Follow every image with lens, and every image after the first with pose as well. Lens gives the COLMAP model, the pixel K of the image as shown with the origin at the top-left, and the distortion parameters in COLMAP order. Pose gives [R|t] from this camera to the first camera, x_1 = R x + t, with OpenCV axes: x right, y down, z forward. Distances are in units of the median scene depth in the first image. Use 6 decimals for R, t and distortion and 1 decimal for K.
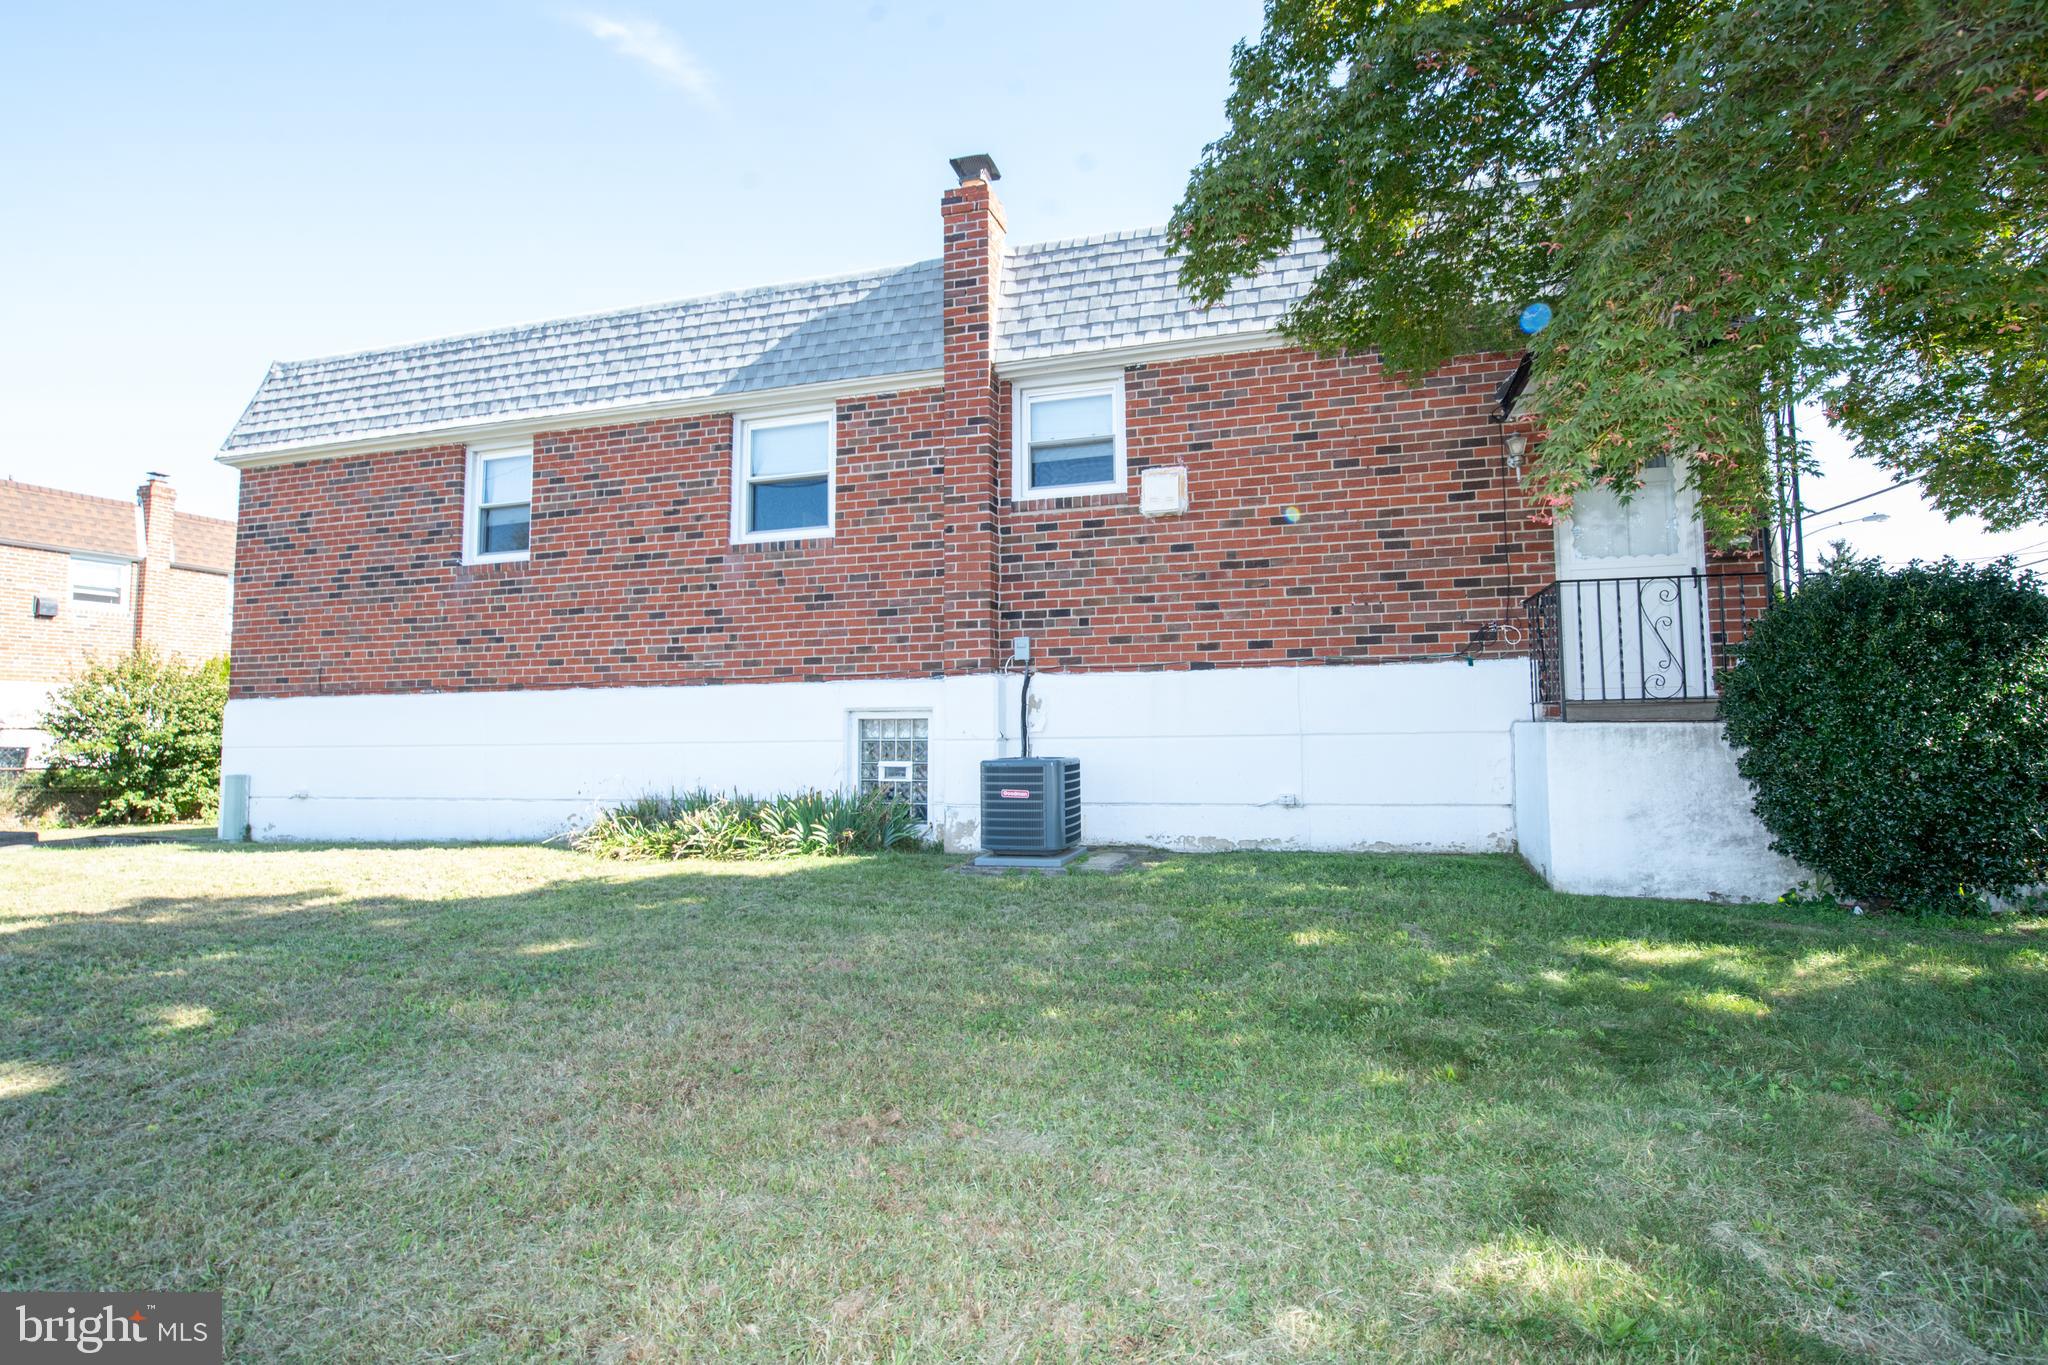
lens RADIAL K [[915.1, 0, 980.6], [0, 915.1, 673.2], [0, 0, 1]] dist [-0.022563, -0.000430]
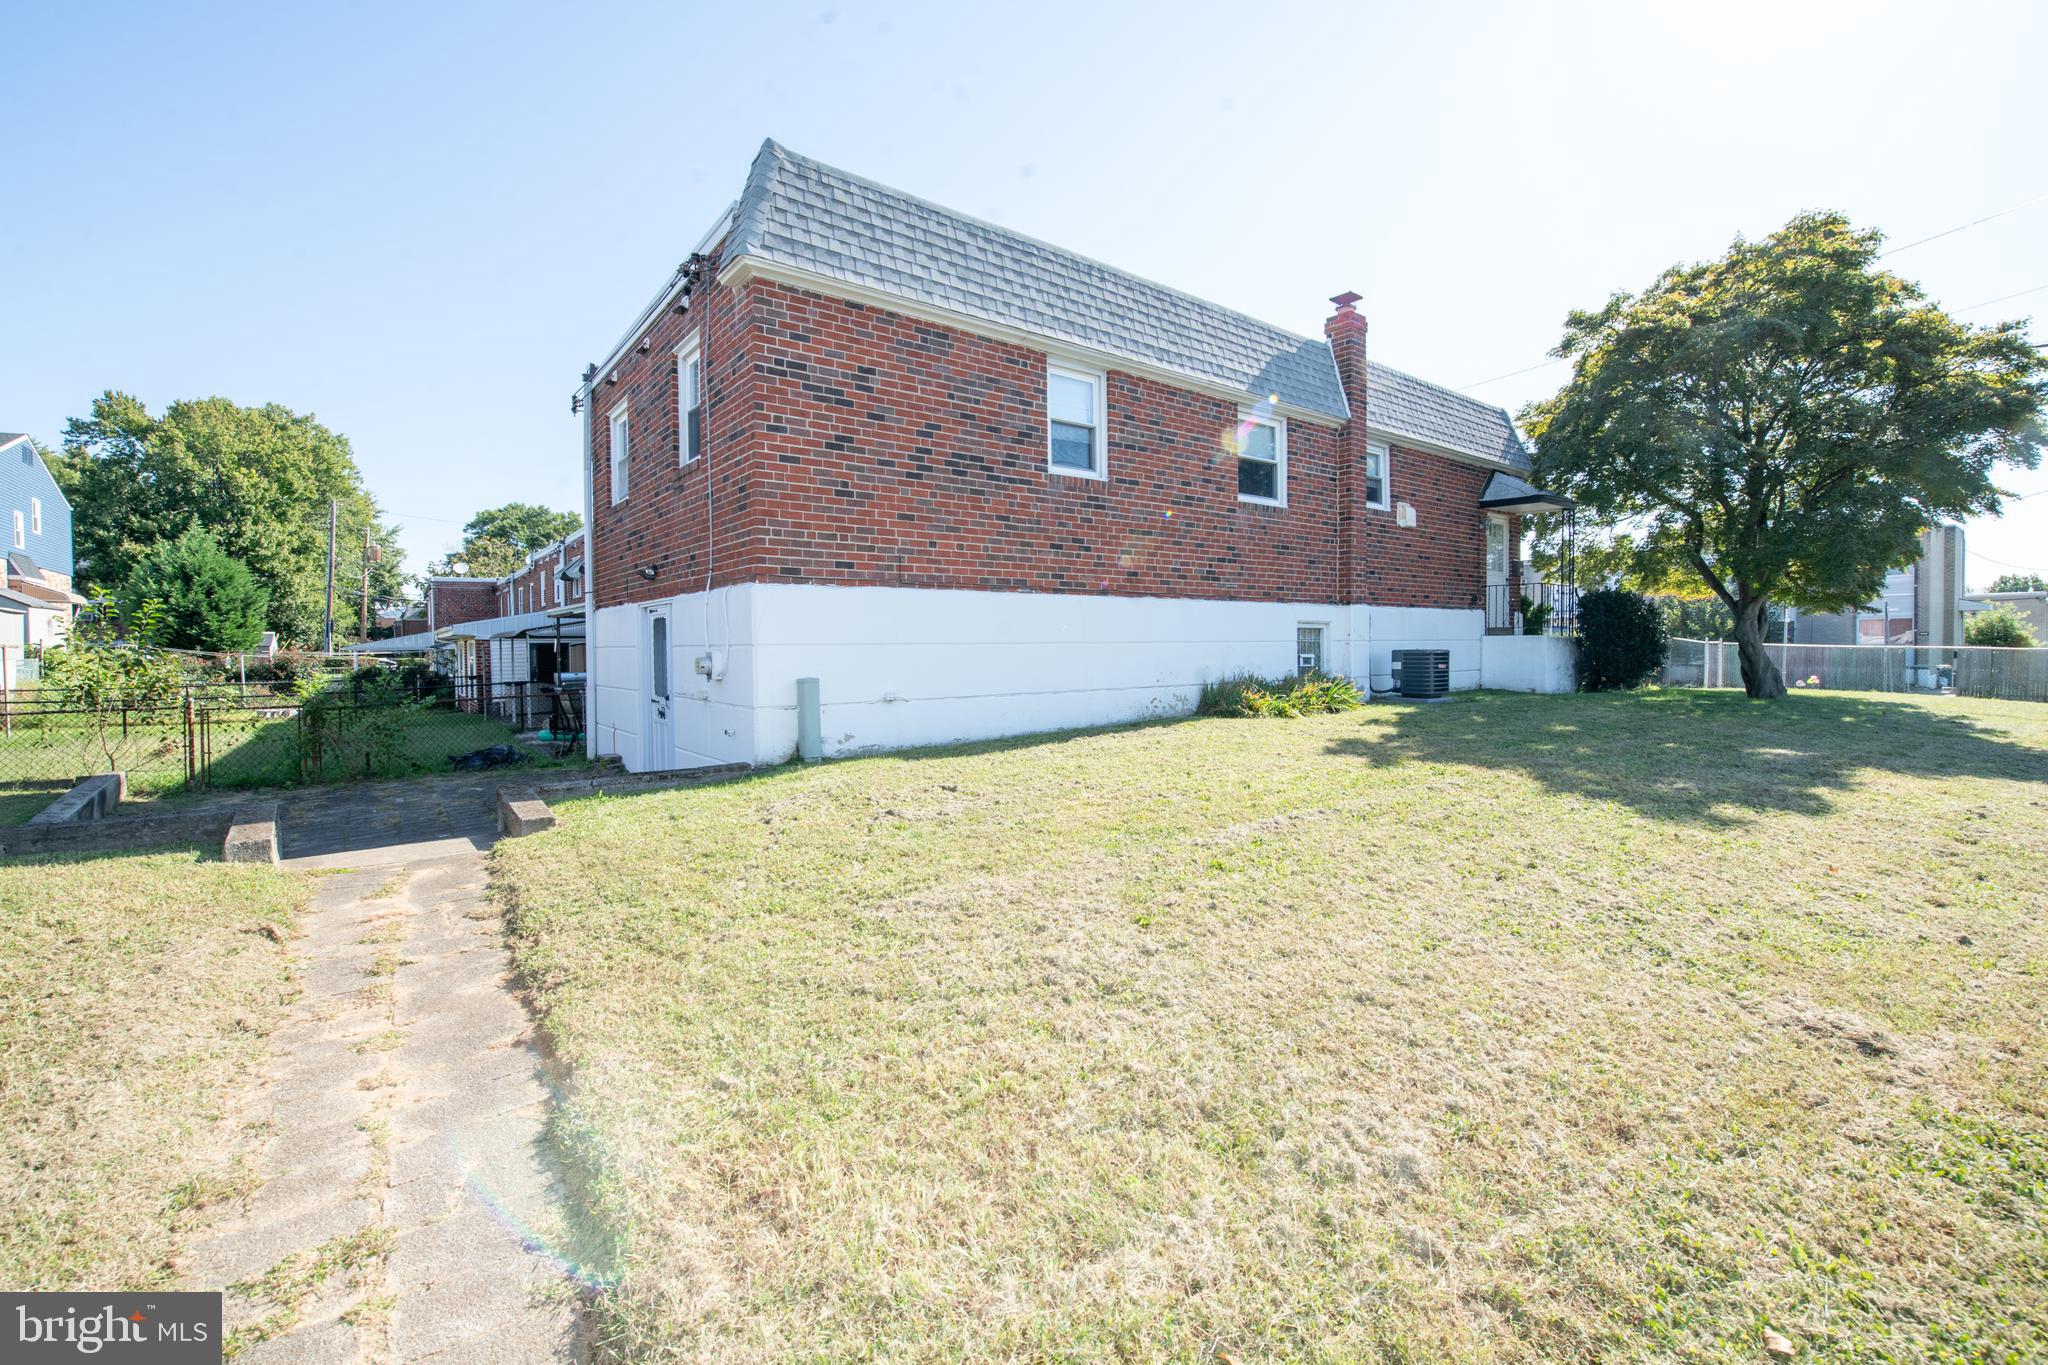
lens RADIAL K [[839.6, 0, 1009.6], [0, 839.6, 666.3], [0, 0, 1]] dist [-0.020081, -0.000094]
pose [[0.625959, -0.011511, 0.779771, -1.410779], [-0.053673, 0.996884, 0.057802, 0.053166], [-0.778007, -0.078035, 0.623391, 0.425635]]
